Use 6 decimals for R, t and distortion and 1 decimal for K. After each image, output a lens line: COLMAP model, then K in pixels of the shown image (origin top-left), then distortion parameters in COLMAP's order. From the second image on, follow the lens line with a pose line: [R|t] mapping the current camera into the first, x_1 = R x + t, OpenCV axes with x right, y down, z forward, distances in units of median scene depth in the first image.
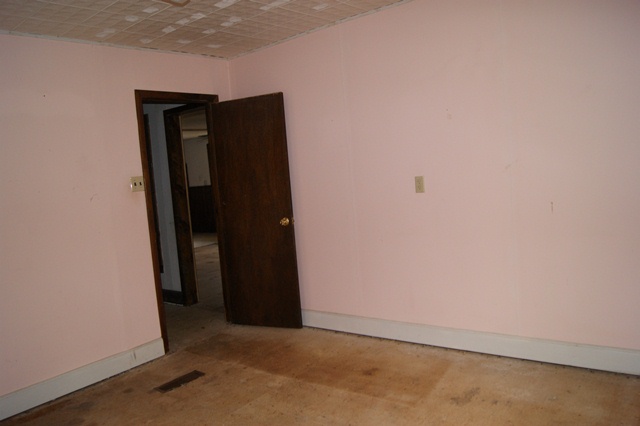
lens RADIAL K [[507.3, 0, 320.0], [0, 507.3, 213.0], [0, 0, 1]] dist [-0.074211, 0.003403]
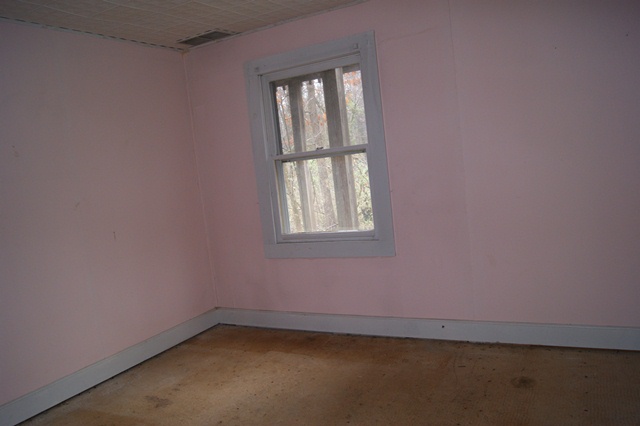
lens RADIAL K [[507.3, 0, 320.0], [0, 507.3, 213.0], [0, 0, 1]] dist [-0.074211, 0.003403]
pose [[-0.125981, -0.007000, 0.992008, -0.732608], [0.223205, 0.974135, 0.035220, 0.001626], [-0.966596, 0.225858, -0.121160, 0.593844]]
